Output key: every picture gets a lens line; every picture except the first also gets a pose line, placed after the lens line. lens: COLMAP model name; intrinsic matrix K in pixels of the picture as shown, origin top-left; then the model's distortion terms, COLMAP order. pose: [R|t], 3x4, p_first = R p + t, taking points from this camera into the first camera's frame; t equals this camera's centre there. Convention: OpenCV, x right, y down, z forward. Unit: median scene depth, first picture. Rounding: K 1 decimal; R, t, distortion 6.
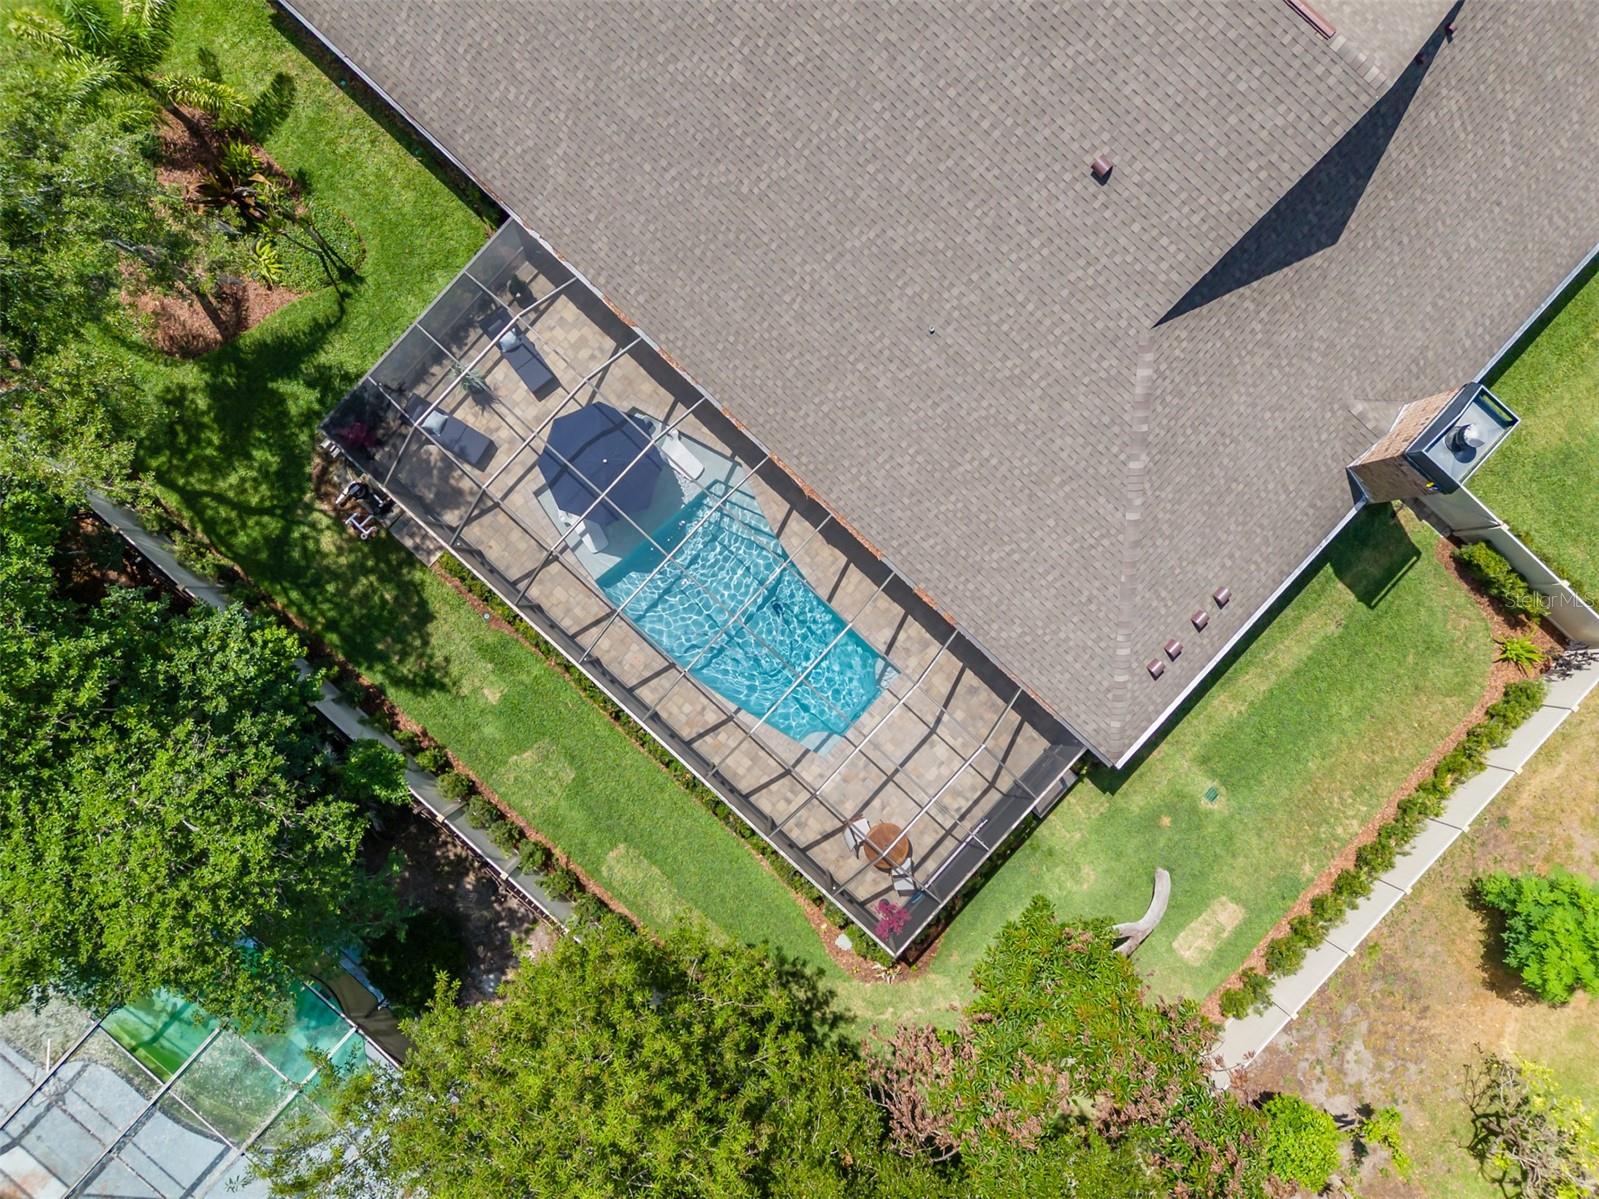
lens RADIAL K [[1143.5, 0, 808.1], [0, 1143.5, 622.7], [0, 0, 1]] dist [0.163652, -0.249995]
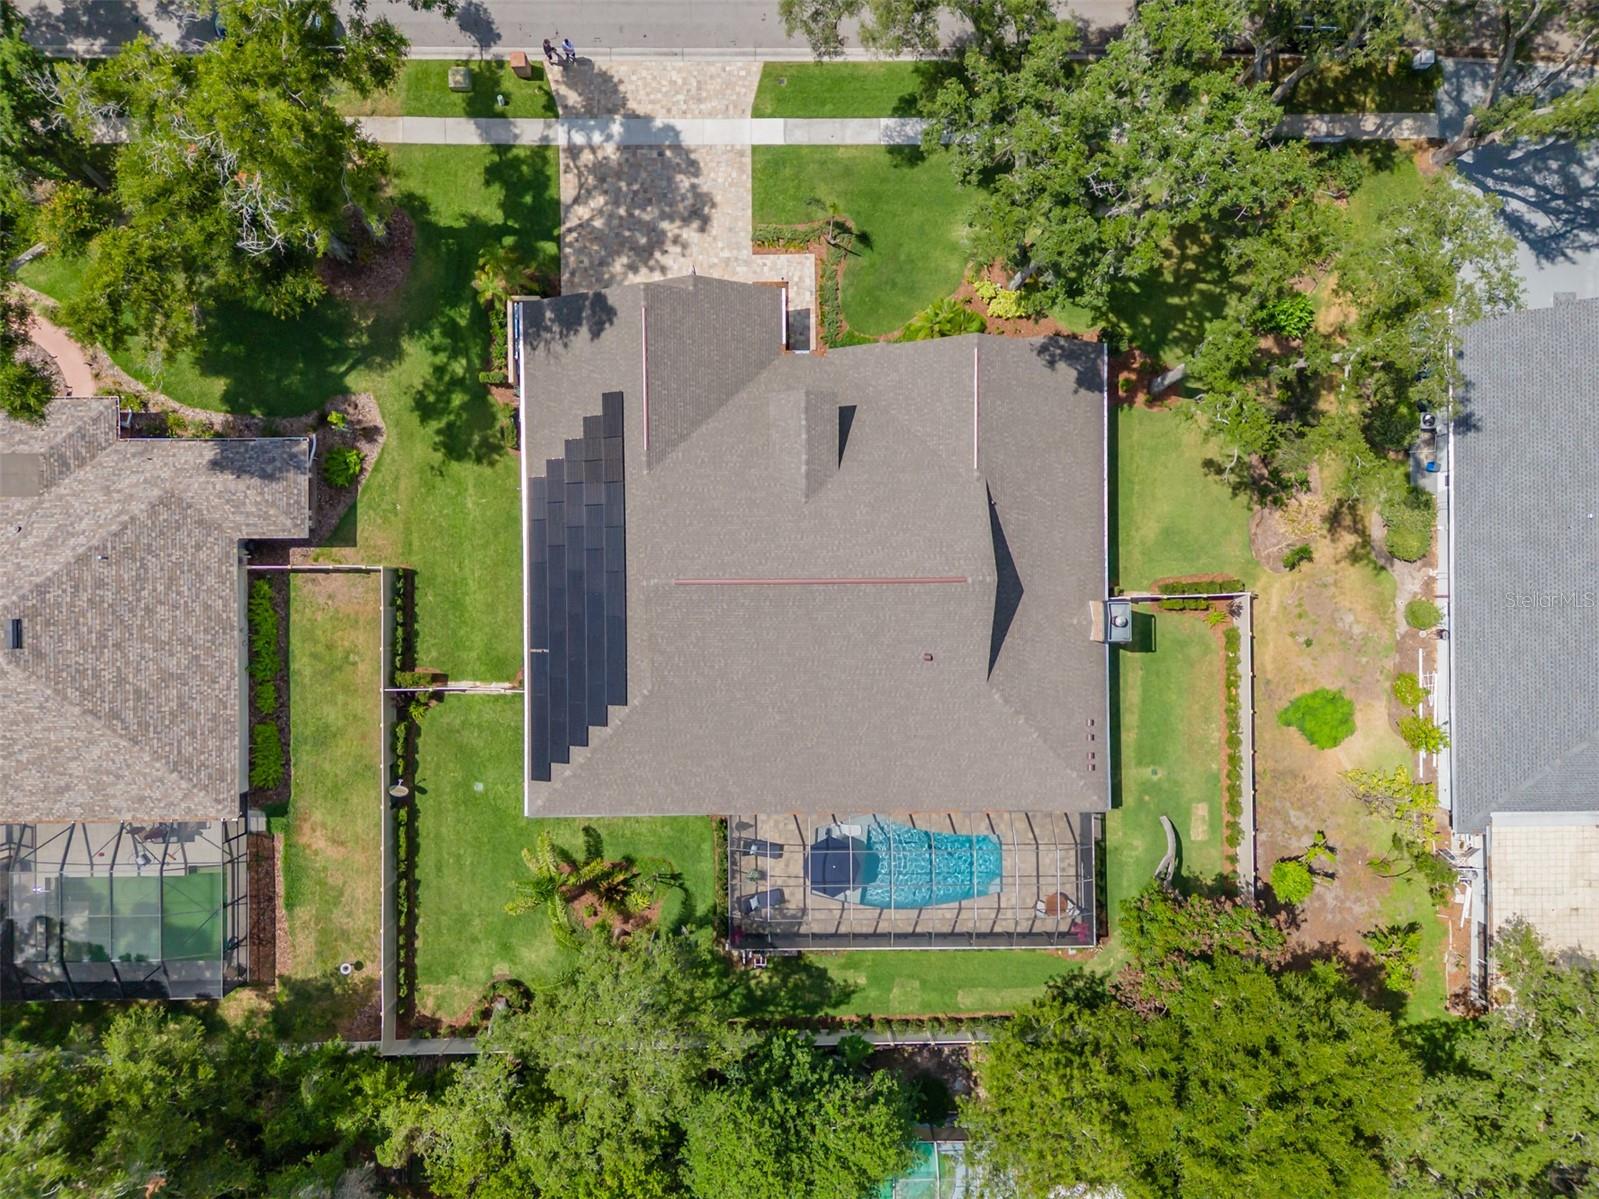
lens RADIAL K [[1143.5, 0, 808.1], [0, 1143.5, 622.7], [0, 0, 1]] dist [0.163652, -0.249995]
pose [[0.732139, -0.681123, 0.006692, 0.071183], [0.680866, 0.732078, 0.021985, -0.517853], [-0.019873, -0.011539, 0.999736, -1.045641]]
